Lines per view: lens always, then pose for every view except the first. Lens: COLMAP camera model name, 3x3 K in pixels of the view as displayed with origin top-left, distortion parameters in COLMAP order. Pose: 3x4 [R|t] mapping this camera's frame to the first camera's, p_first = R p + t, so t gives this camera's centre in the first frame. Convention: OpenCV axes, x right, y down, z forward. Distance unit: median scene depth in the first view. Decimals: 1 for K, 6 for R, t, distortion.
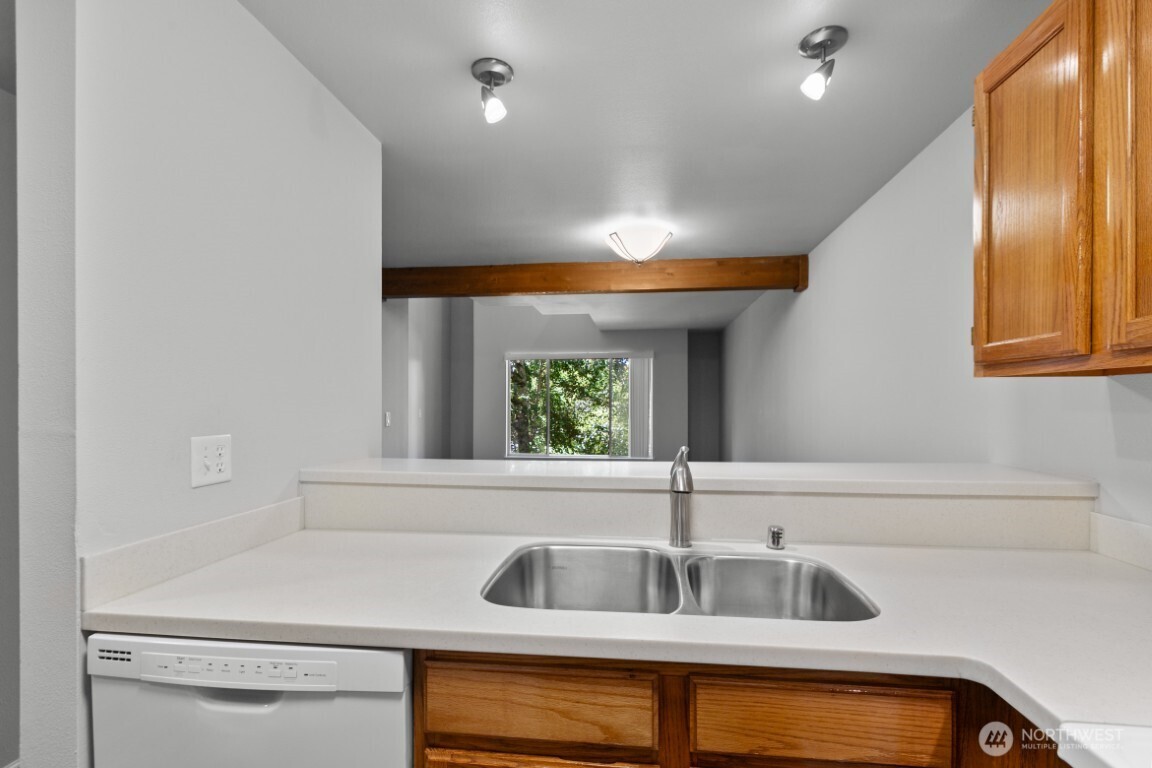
lens RADIAL K [[522.0, 0, 578.2], [0, 522.0, 406.7], [0, 0, 1]] dist [-0.000588, -0.000142]
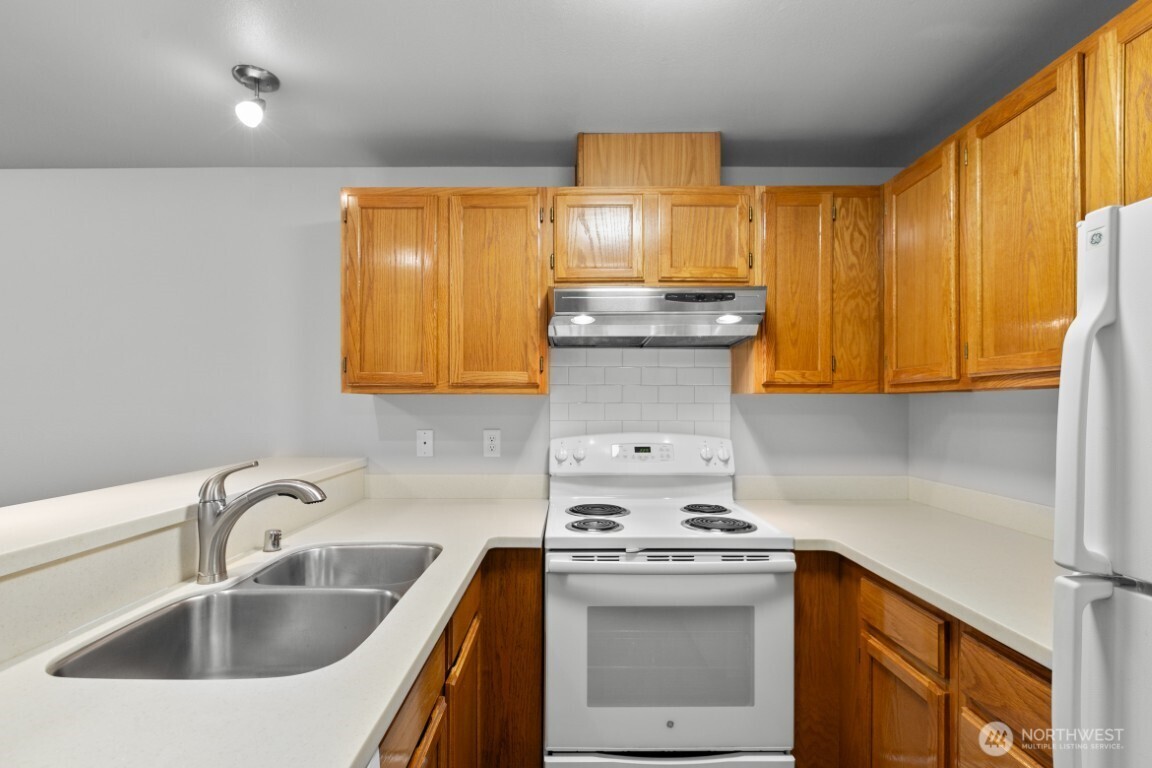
lens RADIAL K [[530.1, 0, 571.3], [0, 530.1, 403.0], [0, 0, 1]] dist [0.000875, 0.000219]
pose [[-0.116829, 0.003238, 0.993147, -0.804217], [0.006704, 0.999974, -0.002471, -0.021258], [-0.993129, 0.006369, -0.116848, 0.562018]]
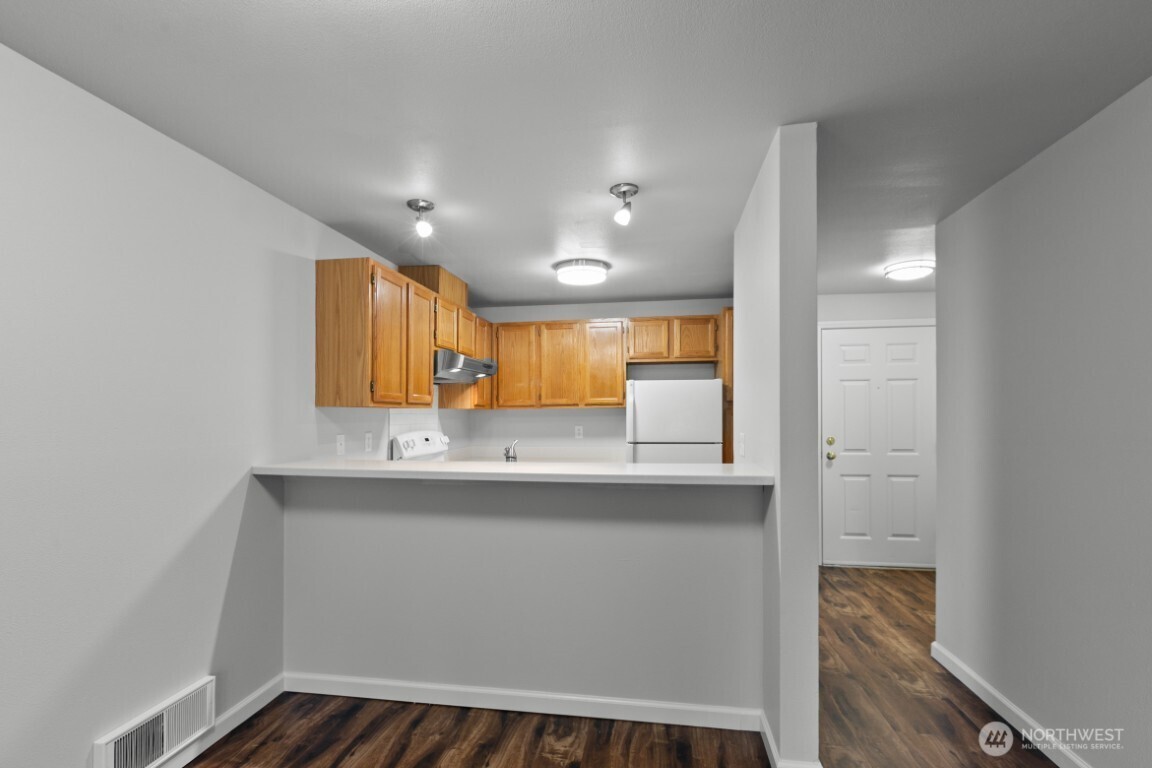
lens RADIAL K [[522.0, 0, 578.2], [0, 522.0, 406.7], [0, 0, 1]] dist [-0.000588, -0.000142]
pose [[-0.999537, 0.003827, 0.030179, -0.097003], [0.003662, 0.999978, -0.005521, -0.043722], [-0.030200, -0.005408, -0.999529, 3.078598]]
